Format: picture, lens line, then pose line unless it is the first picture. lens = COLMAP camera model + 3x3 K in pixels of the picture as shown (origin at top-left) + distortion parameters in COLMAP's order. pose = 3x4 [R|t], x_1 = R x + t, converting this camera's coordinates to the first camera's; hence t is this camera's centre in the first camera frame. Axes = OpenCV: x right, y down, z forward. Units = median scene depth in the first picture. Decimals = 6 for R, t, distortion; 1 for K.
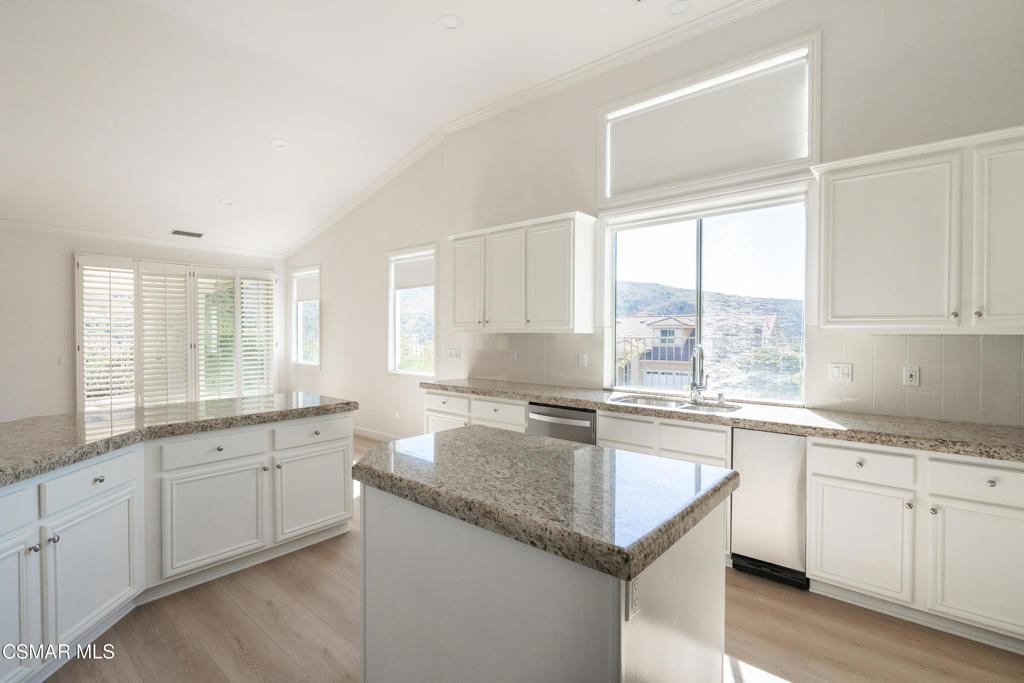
lens RADIAL K [[478.7, 0, 516.3], [0, 478.7, 340.3], [0, 0, 1]] dist [-0.009395, 0.002770]
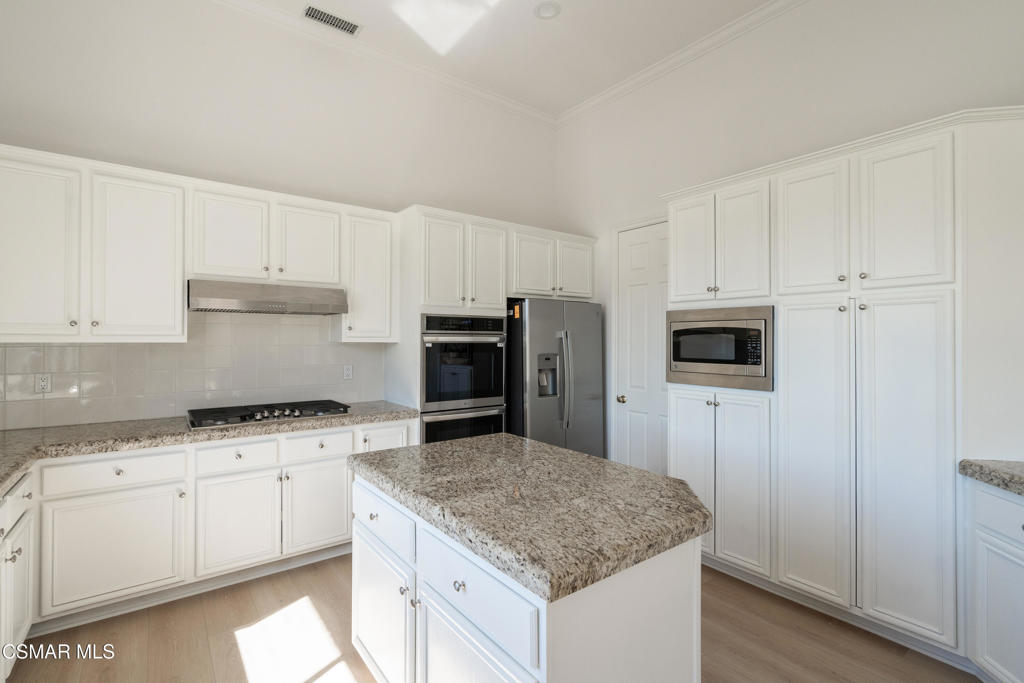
lens RADIAL K [[478.7, 0, 516.1], [0, 478.7, 336.2], [0, 0, 1]] dist [-0.009395, 0.002770]
pose [[-0.976857, -0.003942, 0.213855, -0.107783], [-0.001947, 0.999953, 0.009537, -0.021970], [-0.213883, 0.008899, -0.976819, 1.043285]]
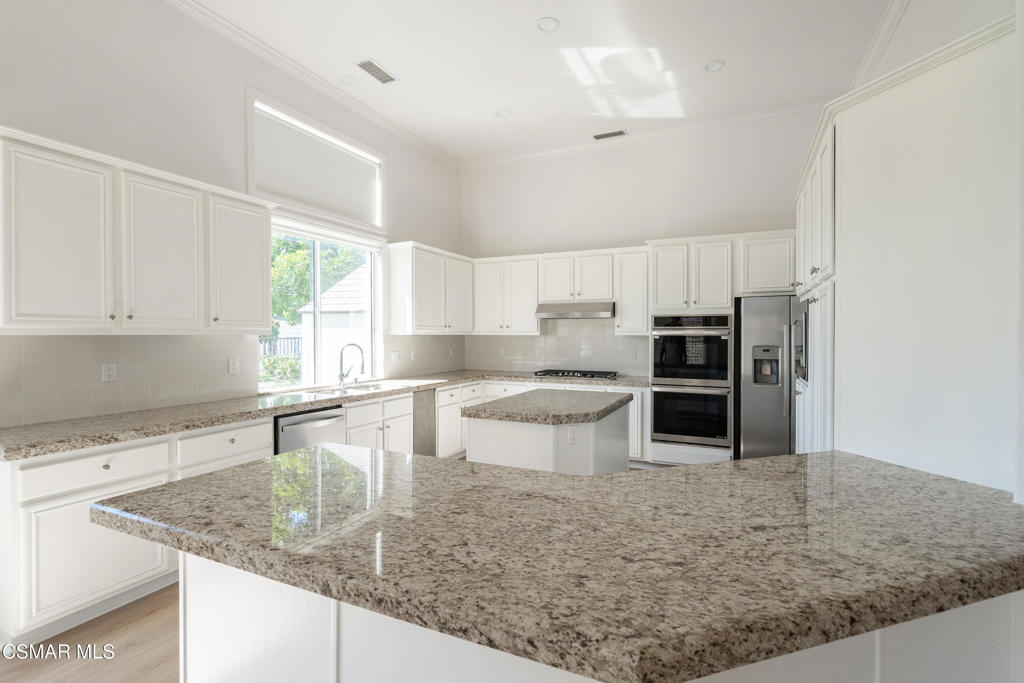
lens RADIAL K [[478.7, 0, 498.8], [0, 478.7, 340.9], [0, 0, 1]] dist [-0.009395, 0.002770]
pose [[-0.227350, -0.015559, 0.973689, -0.976938], [0.014427, 0.999709, 0.019343, -0.016711], [-0.973706, 0.018445, -0.227059, 0.886884]]
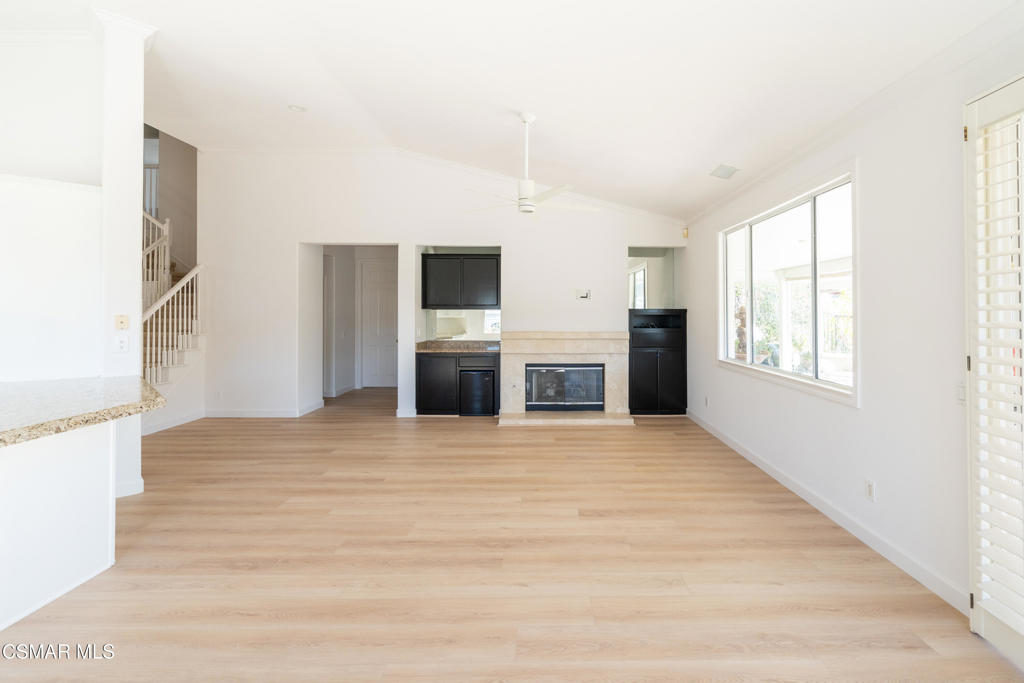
lens RADIAL K [[478.7, 0, 561.8], [0, 478.7, 304.3], [0, 0, 1]] dist [-0.009395, 0.002770]
pose [[-0.740450, -0.019835, -0.671819, -0.739481], [-0.016352, 0.999800, -0.011496, -0.033581], [0.671913, 0.002473, -0.740626, 1.848579]]
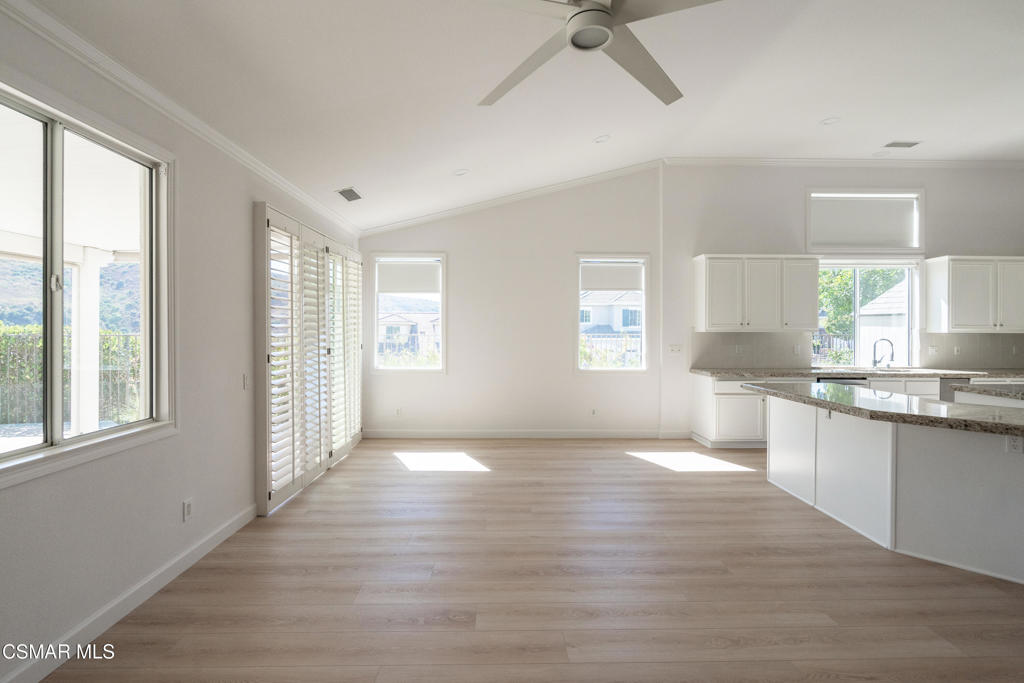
lens RADIAL K [[478.7, 0, 514.9], [0, 478.7, 334.9], [0, 0, 1]] dist [-0.009395, 0.002770]
pose [[0.744427, -0.008609, 0.667649, -1.867797], [0.010626, 0.999943, 0.001046, -0.022756], [-0.667620, 0.006316, 0.744476, 0.569419]]
